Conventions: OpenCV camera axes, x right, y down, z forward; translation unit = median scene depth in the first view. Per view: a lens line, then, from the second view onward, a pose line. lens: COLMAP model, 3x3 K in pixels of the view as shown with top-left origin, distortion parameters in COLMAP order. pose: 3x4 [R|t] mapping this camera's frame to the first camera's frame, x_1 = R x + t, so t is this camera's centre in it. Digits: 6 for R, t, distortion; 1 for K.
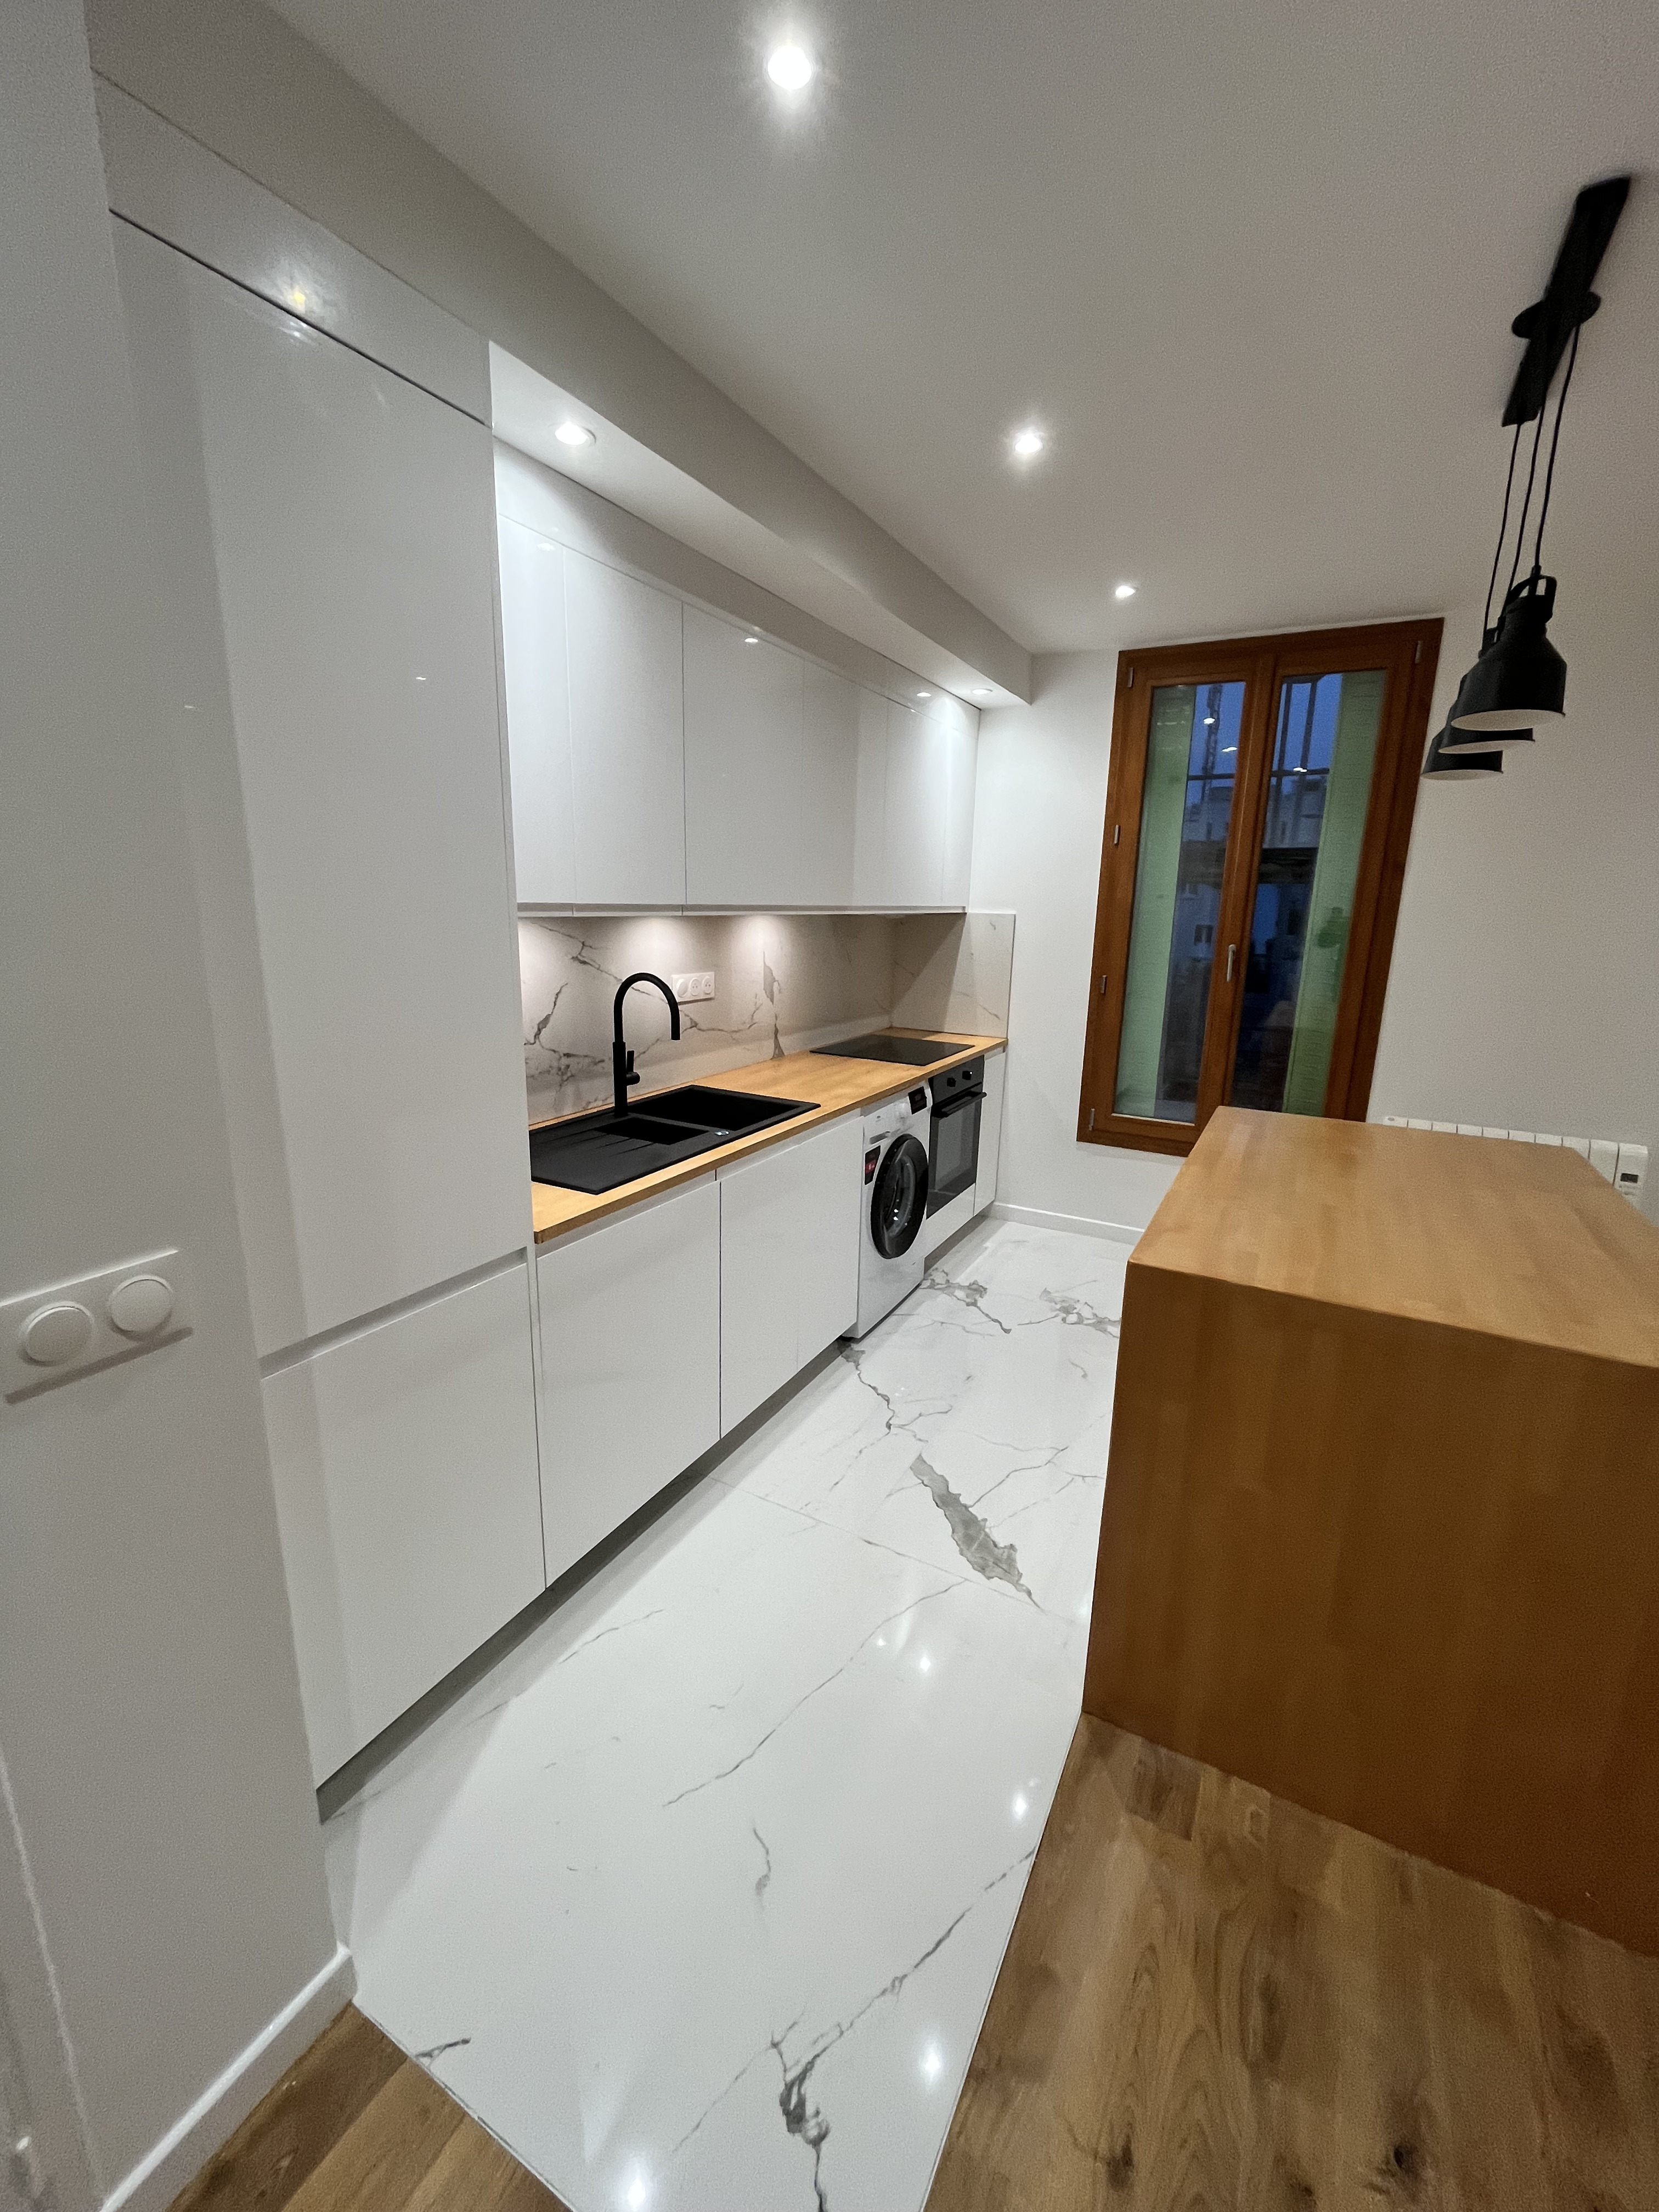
lens RADIAL K [[892.6, 0, 829.5], [0, 892.6, 1106.0], [0, 0, 1]] dist [0.001158, 0.000127]
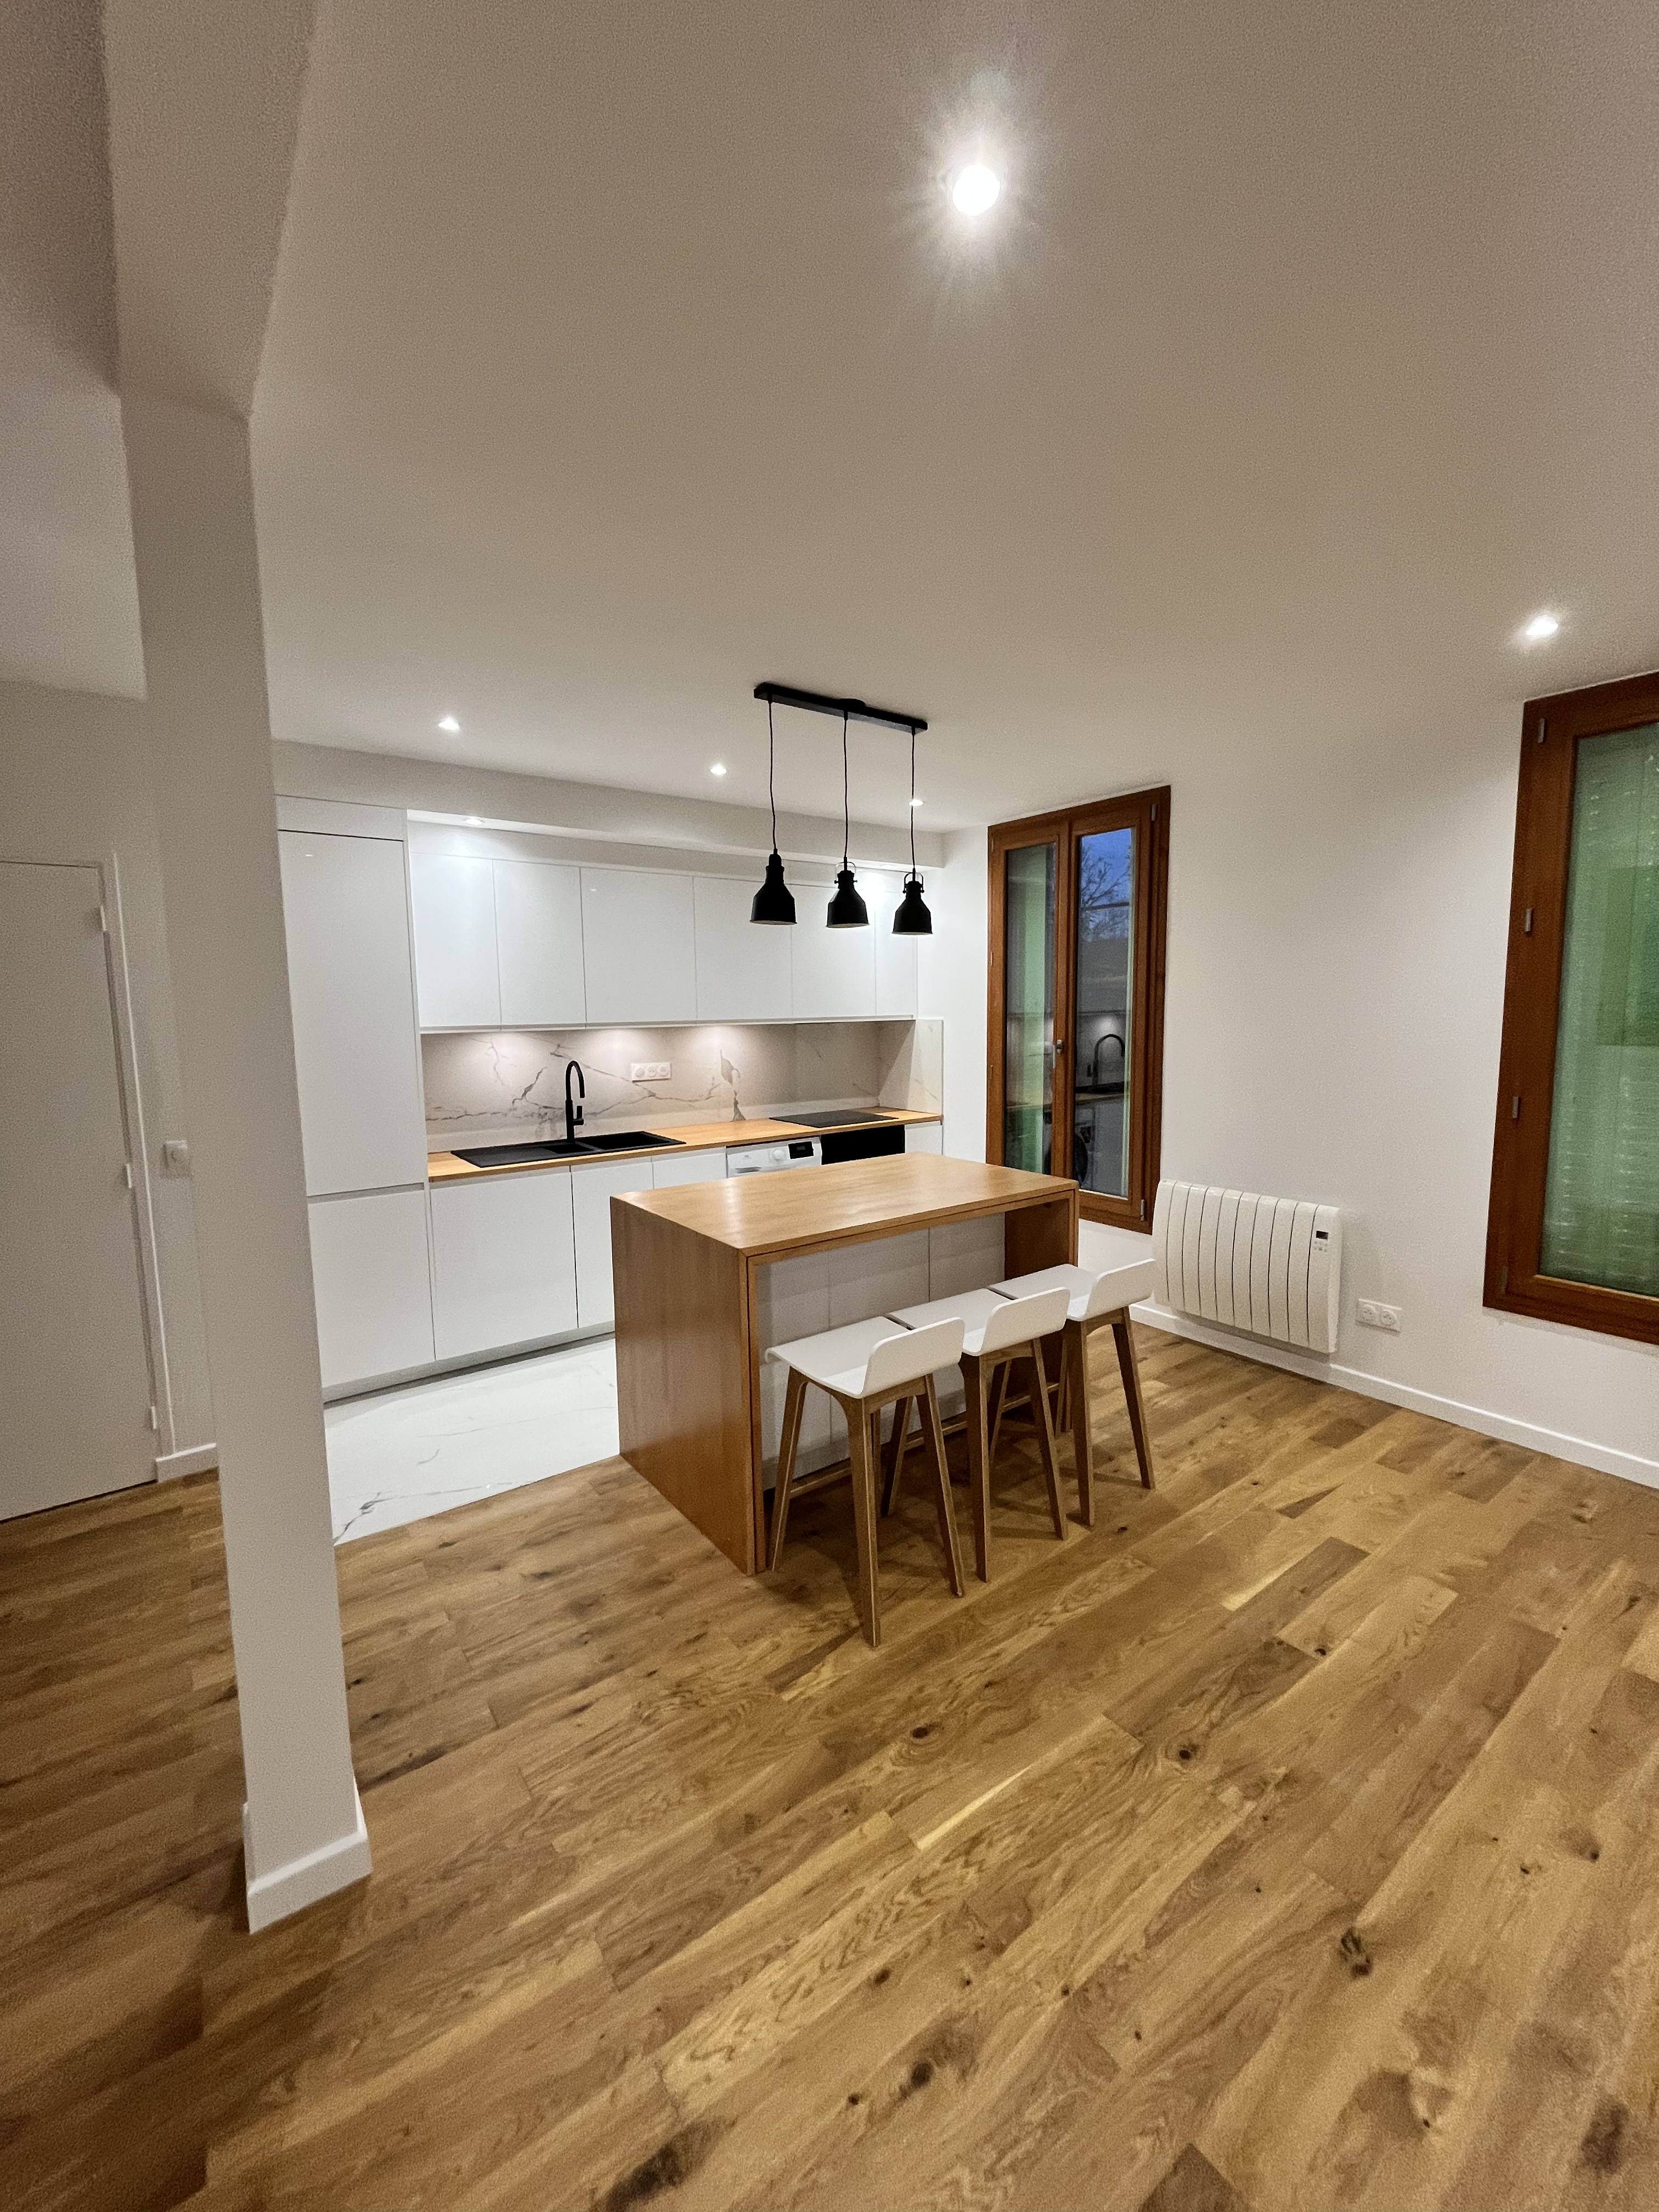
lens RADIAL K [[887.0, 0, 834.1], [0, 887.0, 1102.4], [0, 0, 1]] dist [-0.007218, 0.000014]
pose [[0.910495, 0.012922, -0.413318, 0.740868], [-0.062768, 0.992249, -0.107248, 0.067884], [0.408729, 0.123591, 0.904249, -0.284891]]
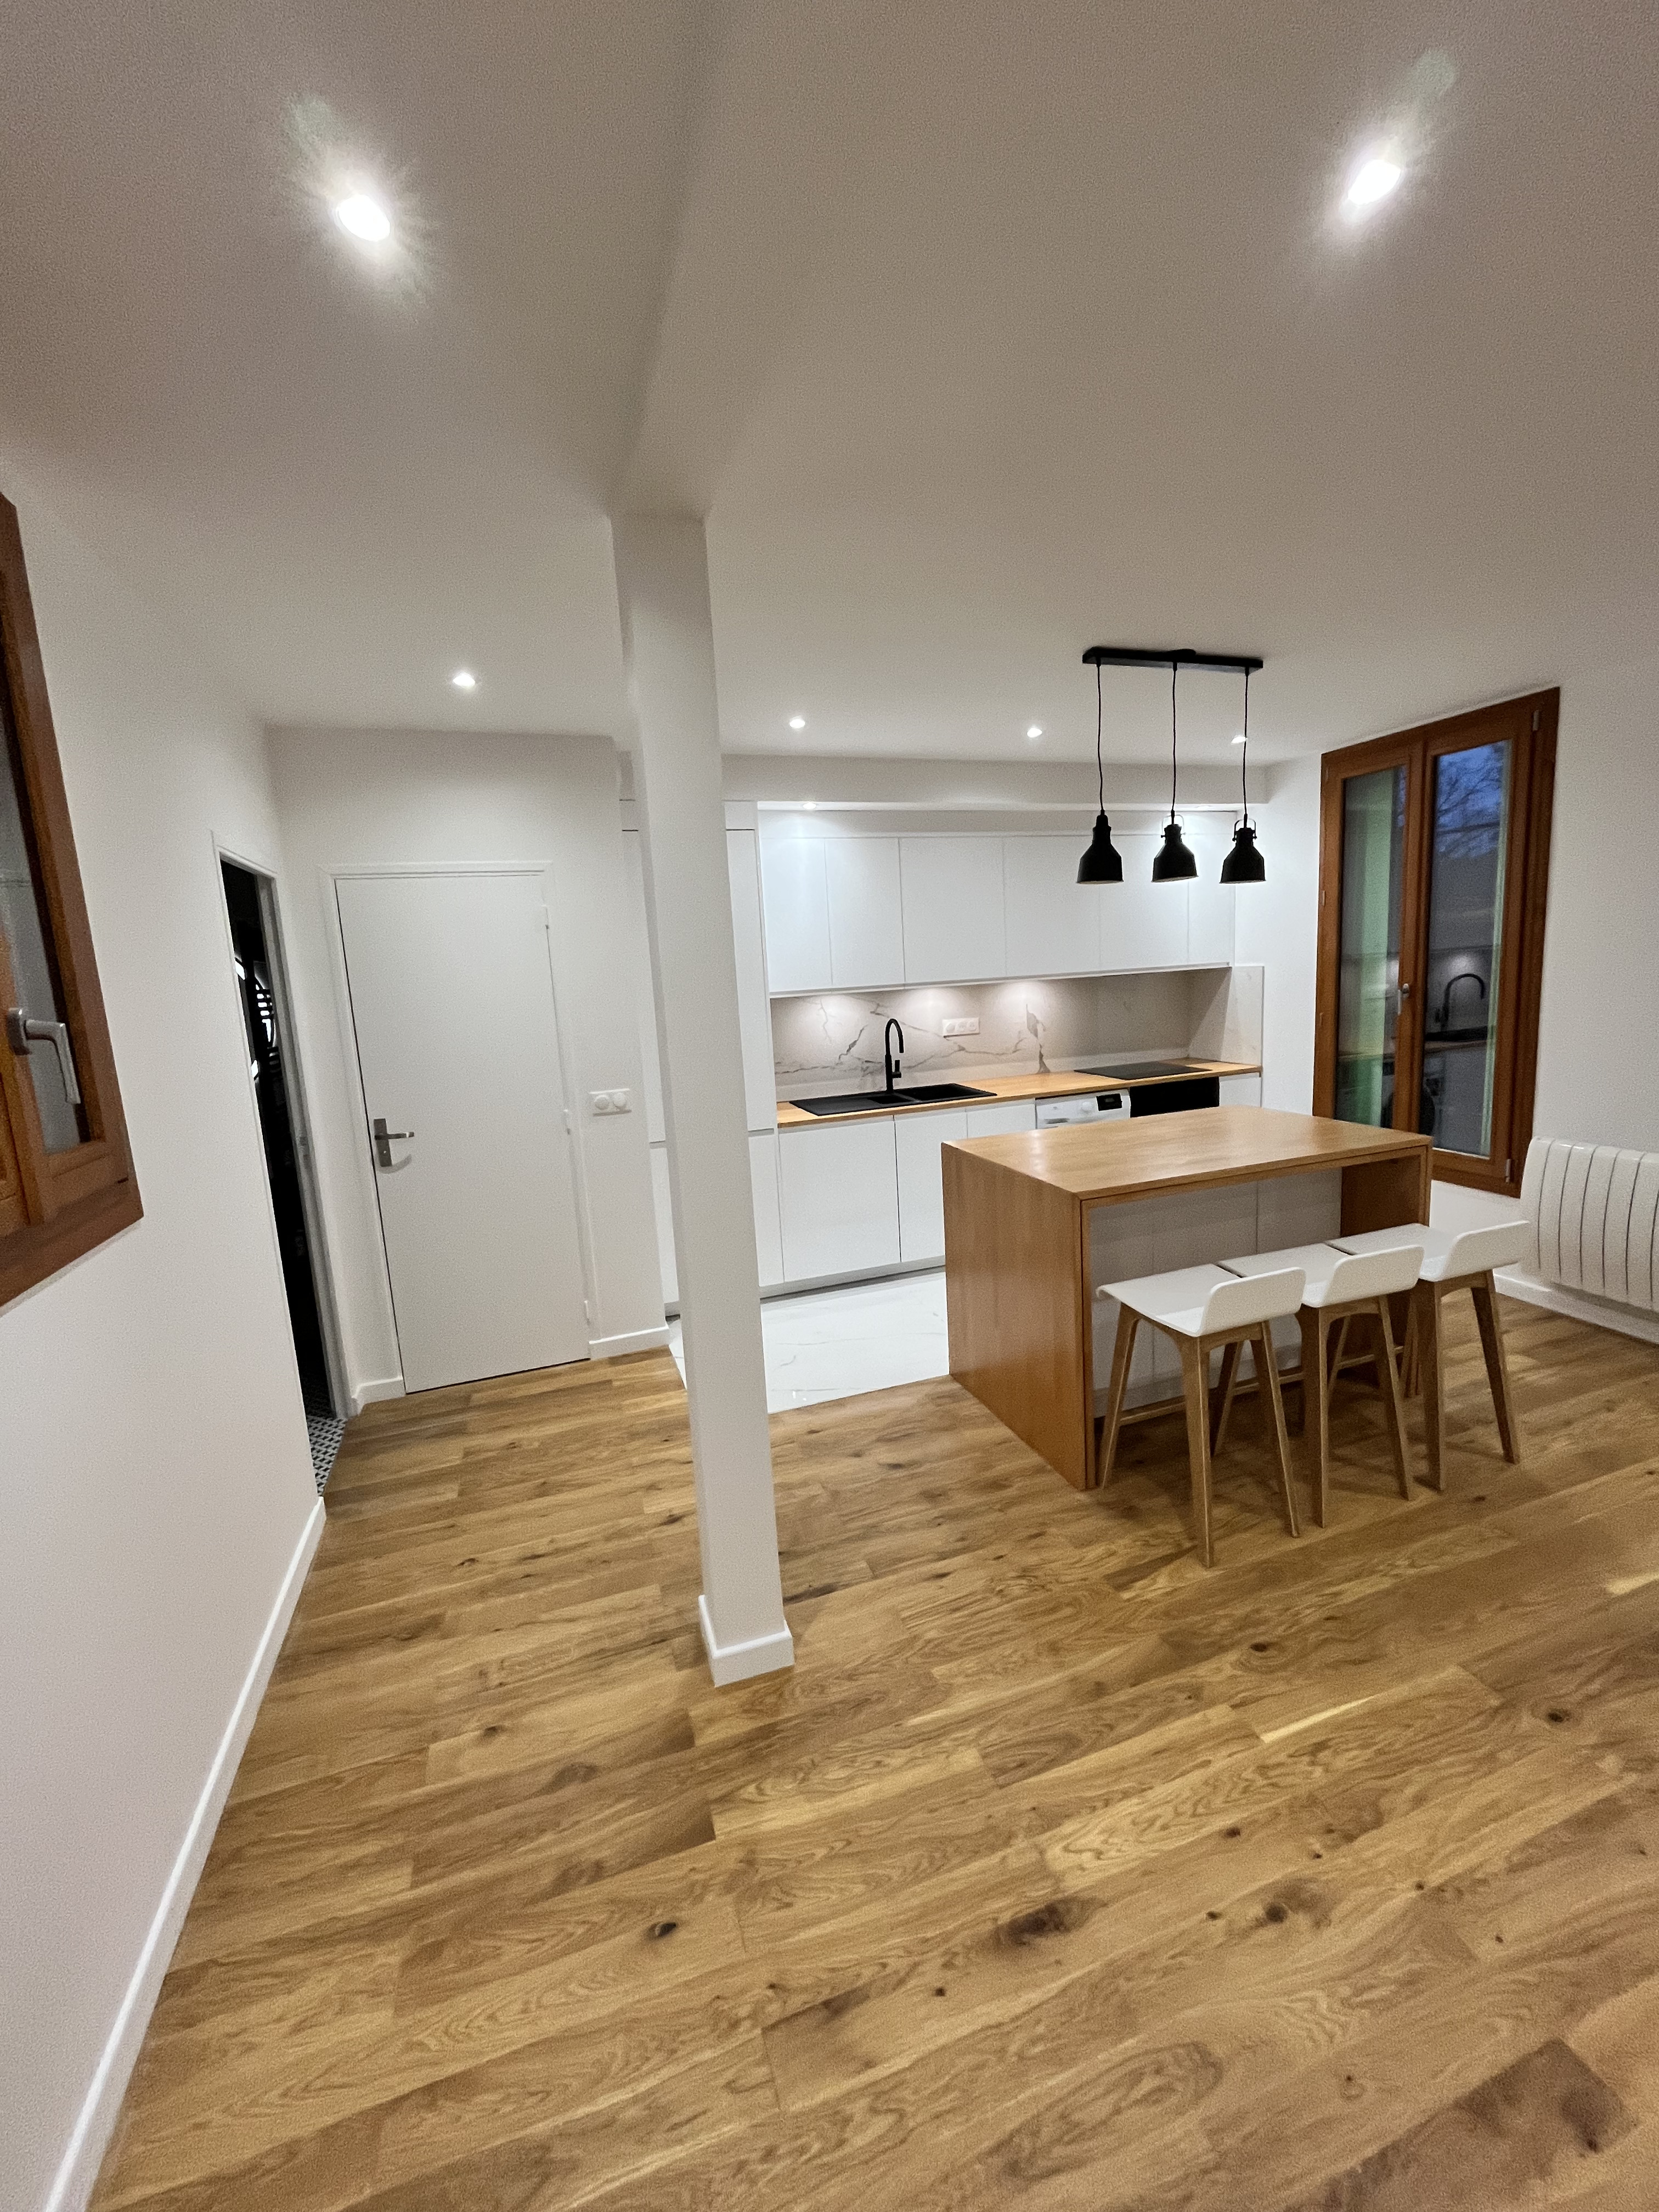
lens RADIAL K [[887.0, 0, 834.1], [0, 887.0, 1102.4], [0, 0, 1]] dist [-0.007218, 0.000014]
pose [[0.741091, 0.040344, -0.670191, 0.736590], [-0.081909, 0.996170, -0.030607, 0.075500], [0.666389, 0.077578, 0.741557, -0.372839]]
